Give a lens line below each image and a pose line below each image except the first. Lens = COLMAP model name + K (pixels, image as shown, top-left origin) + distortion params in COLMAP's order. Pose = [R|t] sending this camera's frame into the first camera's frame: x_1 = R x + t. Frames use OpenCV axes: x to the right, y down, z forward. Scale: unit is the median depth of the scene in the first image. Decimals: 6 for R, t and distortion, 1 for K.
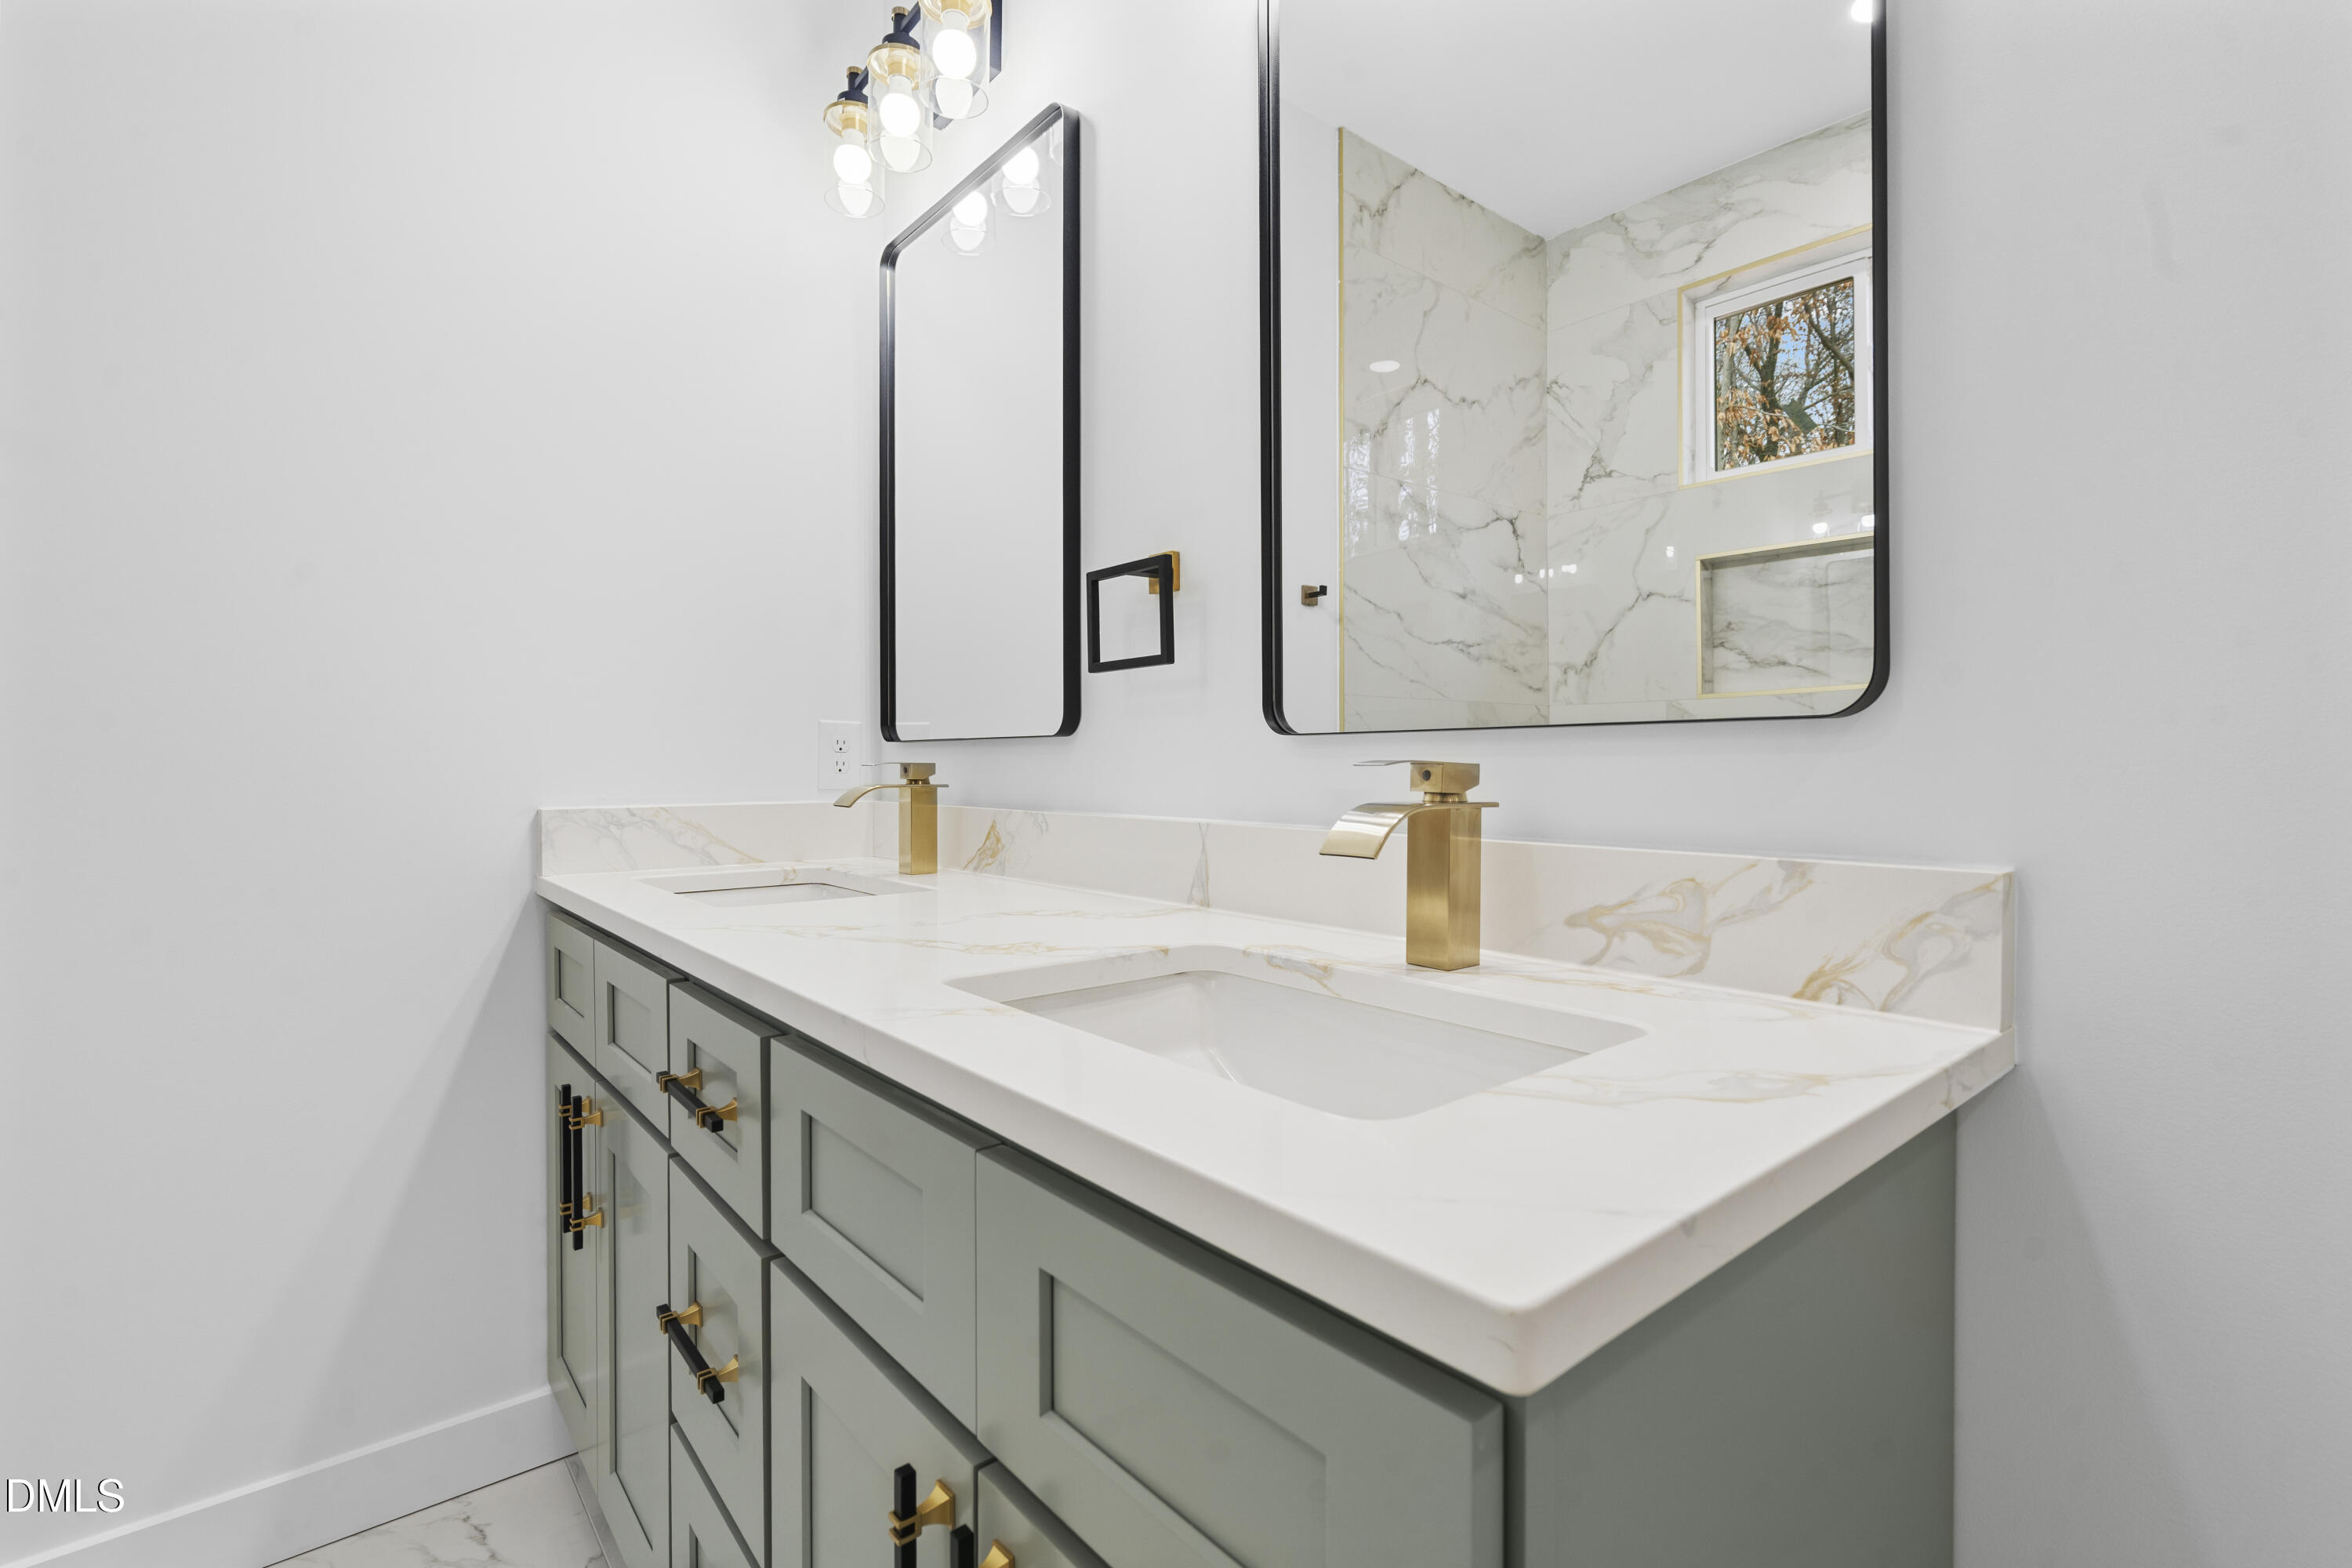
lens RADIAL K [[999.6, 0, 1176.0], [0, 999.6, 784.0], [0, 0, 1]] dist [-0.015881, 0.000238]
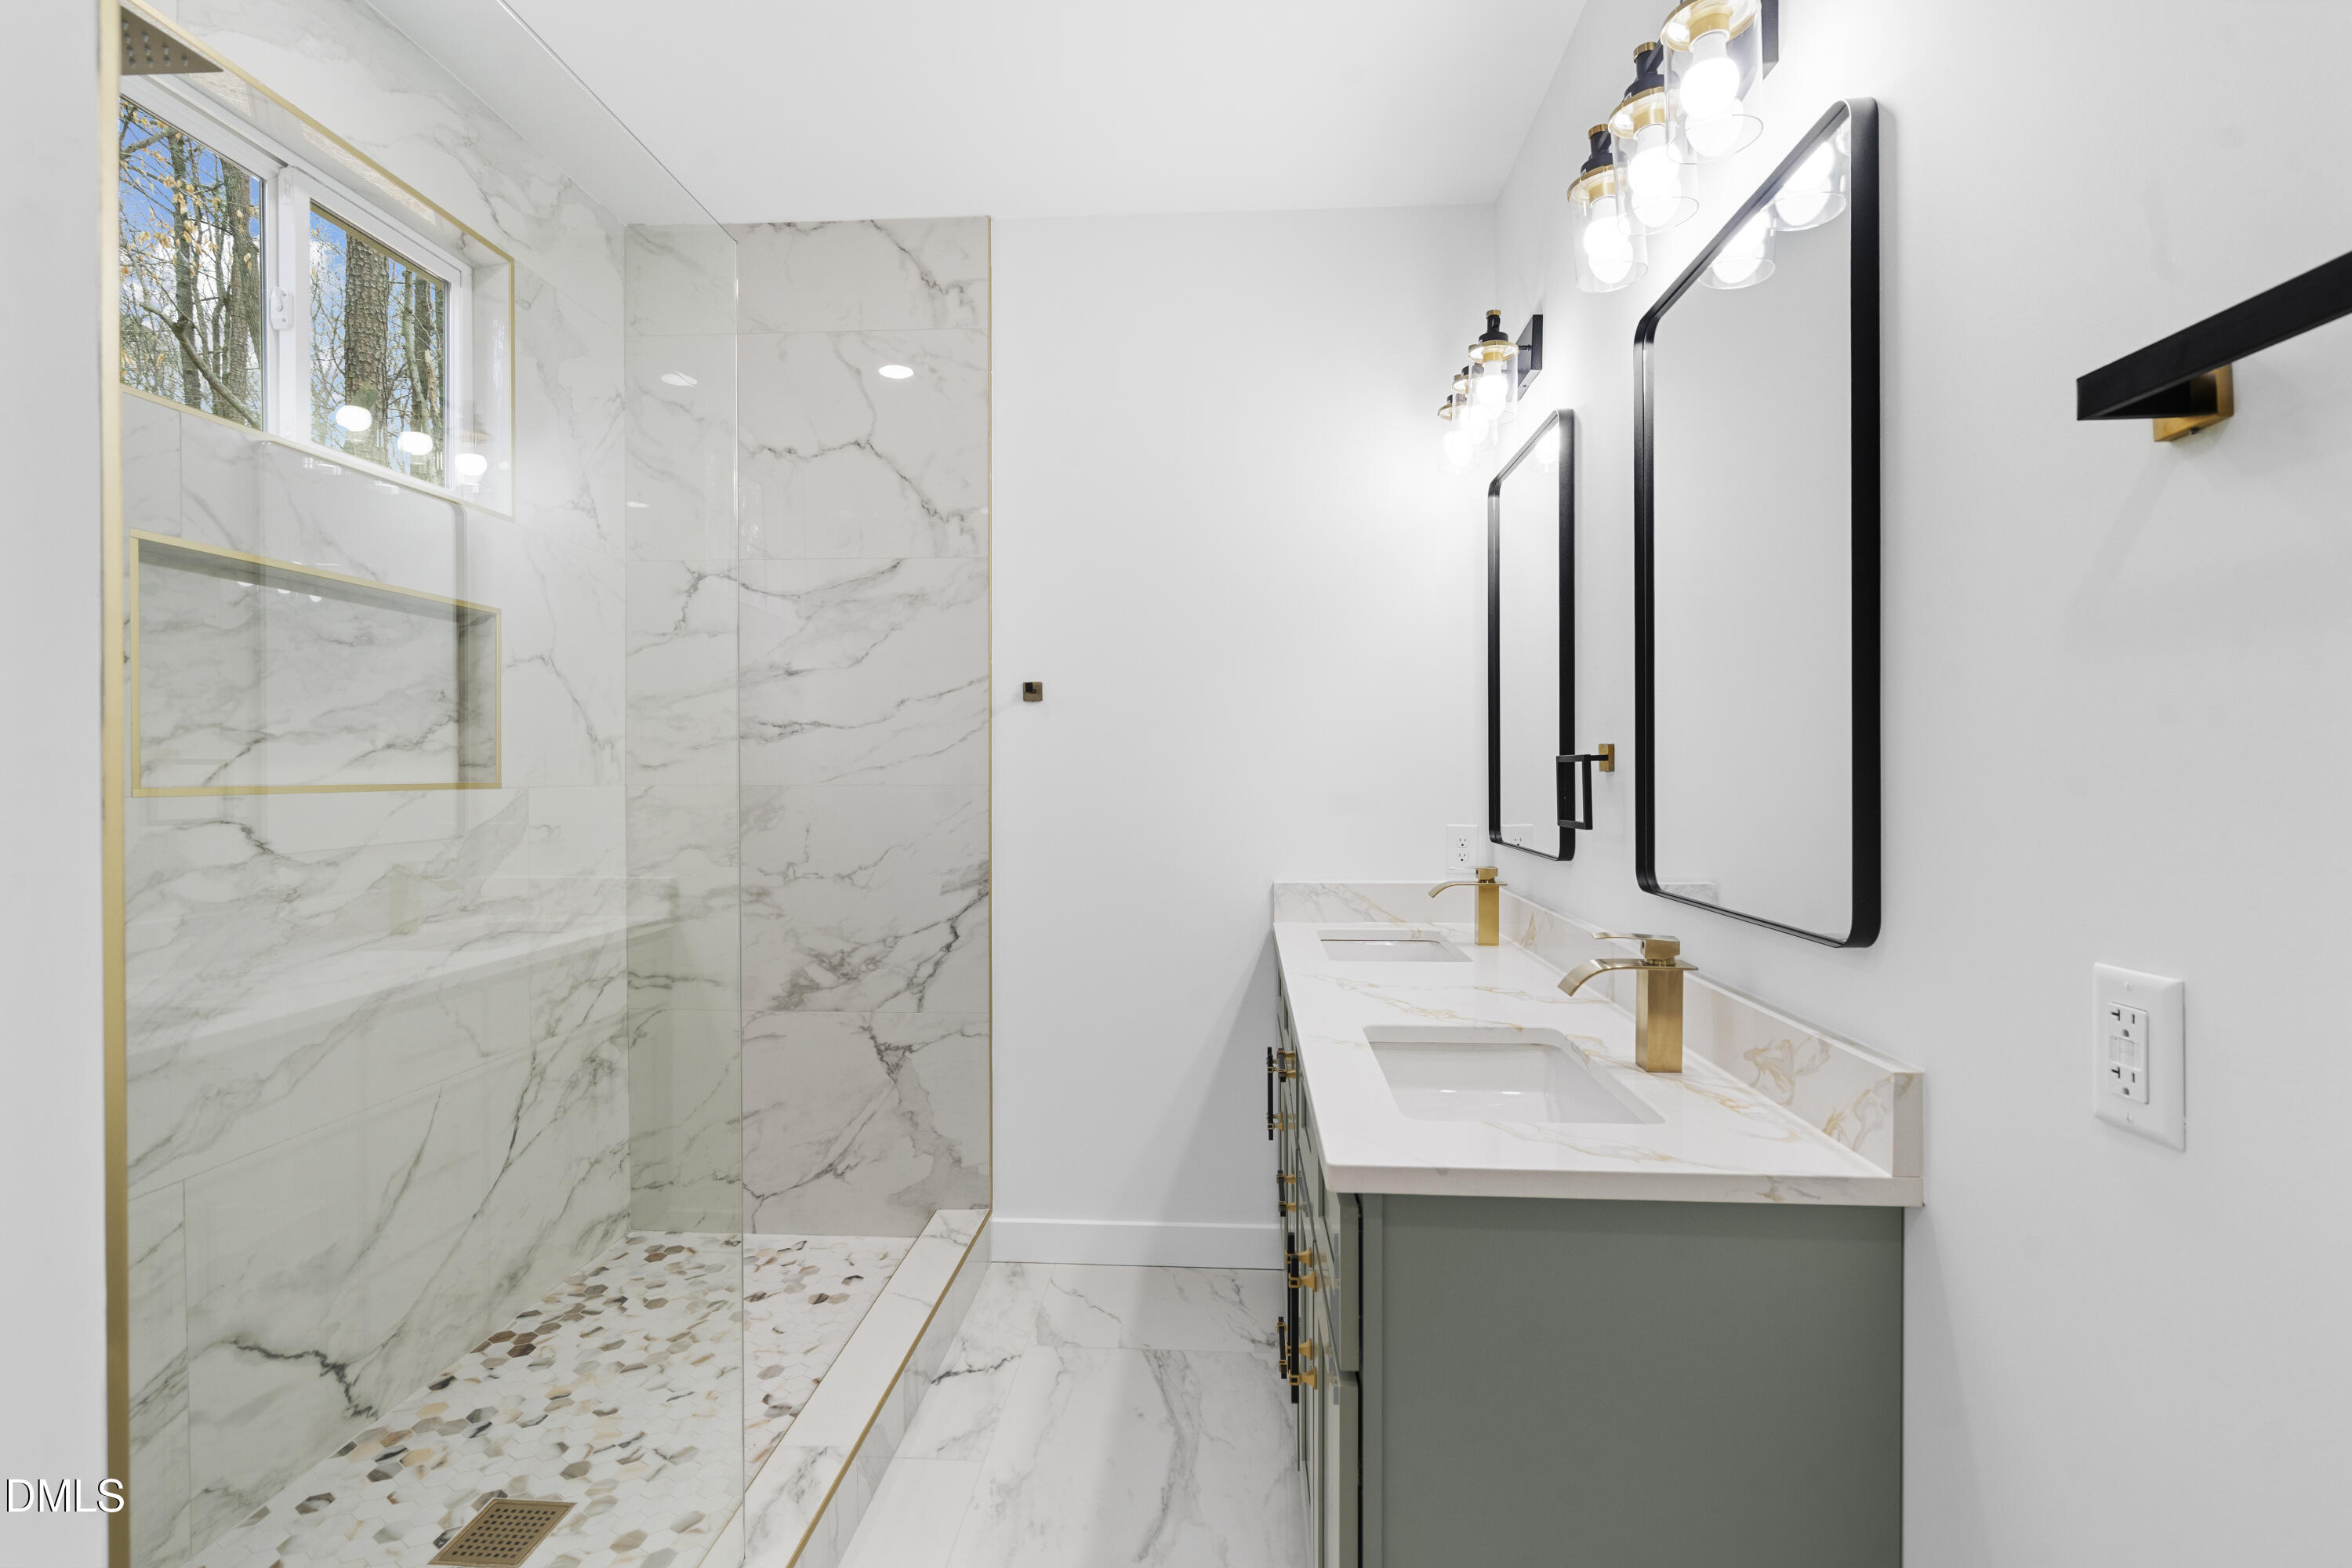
lens RADIAL K [[1077.6, 0, 1169.9], [0, 1077.6, 735.5], [0, 0, 1]] dist [-0.026724, -0.000459]
pose [[0.700599, -0.019153, -0.713298, 0.619058], [-0.005325, 0.999472, -0.032067, -0.185141], [0.713536, 0.026264, 0.700126, -0.477453]]
